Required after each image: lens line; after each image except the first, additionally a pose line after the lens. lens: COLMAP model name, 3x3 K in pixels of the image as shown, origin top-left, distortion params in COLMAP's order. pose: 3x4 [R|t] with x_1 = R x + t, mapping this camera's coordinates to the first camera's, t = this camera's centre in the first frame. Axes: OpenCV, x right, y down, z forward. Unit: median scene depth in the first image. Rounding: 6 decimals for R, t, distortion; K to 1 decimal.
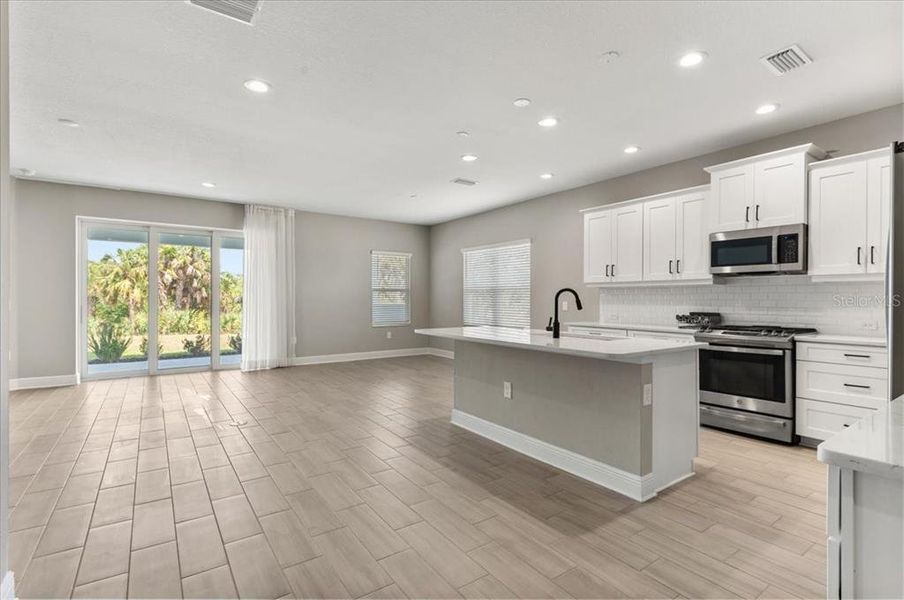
lens RADIAL K [[427.3, 0, 452.0], [0, 427.3, 300.0], [0, 0, 1]] dist [-0.001285, -0.000212]
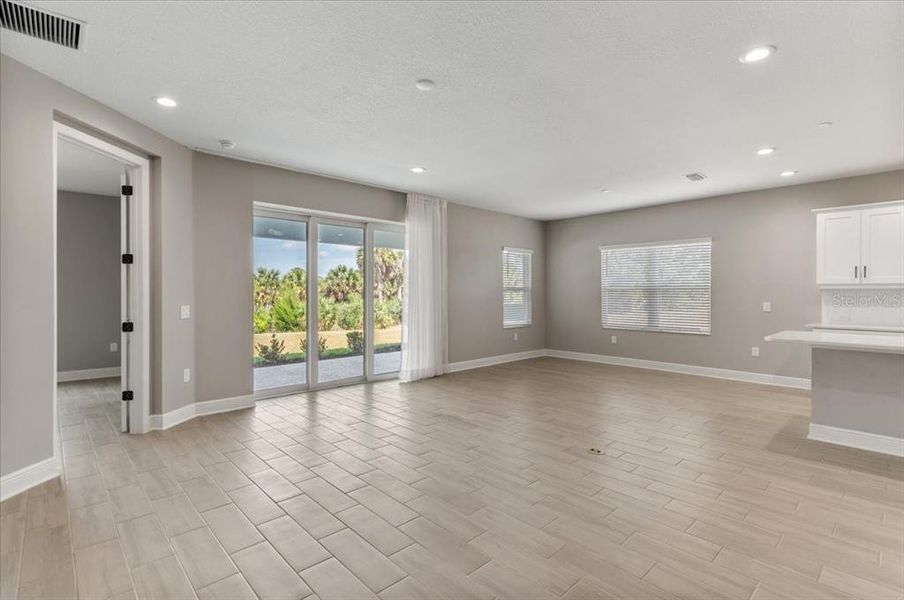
lens RADIAL K [[426.4, 0, 449.5], [0, 426.4, 291.1], [0, 0, 1]] dist [0.001116, -0.000175]
pose [[0.990655, -0.000690, 0.136393, -0.892623], [0.001894, 0.999960, -0.008698, -0.022131], [-0.136382, 0.008875, 0.990617, 0.191473]]
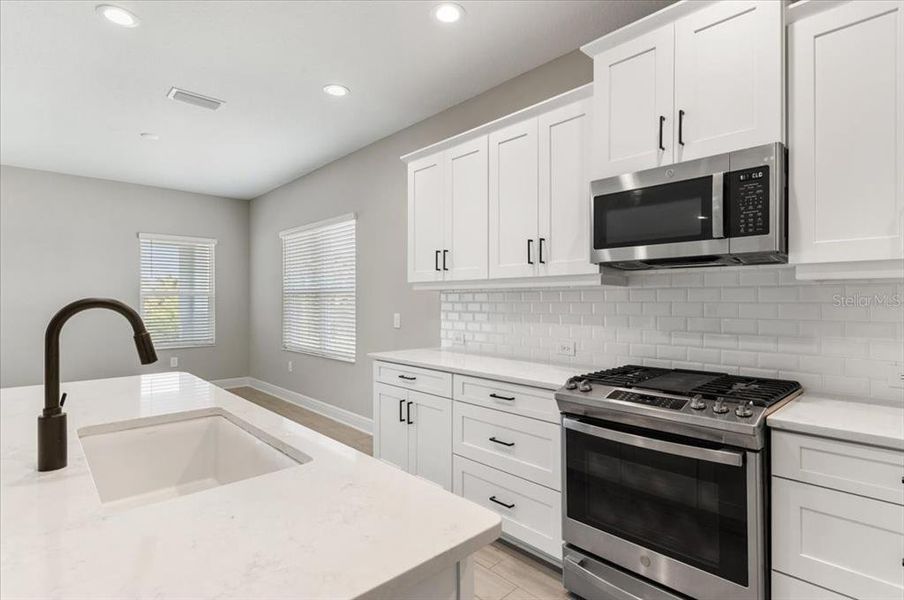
lens RADIAL K [[449.8, 0, 456.2], [0, 449.8, 297.9], [0, 0, 1]] dist [0.003824, -0.000076]
pose [[0.989371, -0.002774, 0.145389, 0.382929], [0.003950, 0.999962, -0.007799, -0.019334], [-0.145362, 0.008290, 0.989344, 0.527013]]
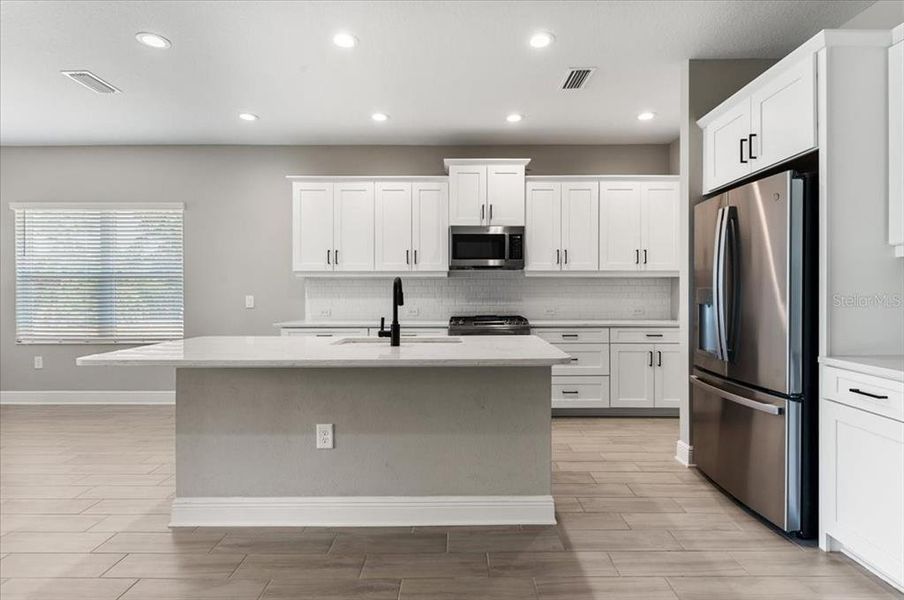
lens RADIAL K [[449.8, 0, 456.2], [0, 449.8, 297.9], [0, 0, 1]] dist [0.003824, -0.000076]
pose [[0.574504, -0.015020, 0.818364, -0.254905], [0.005686, 0.999881, 0.014360, -0.001994], [-0.818482, -0.003596, 0.574521, 0.389867]]
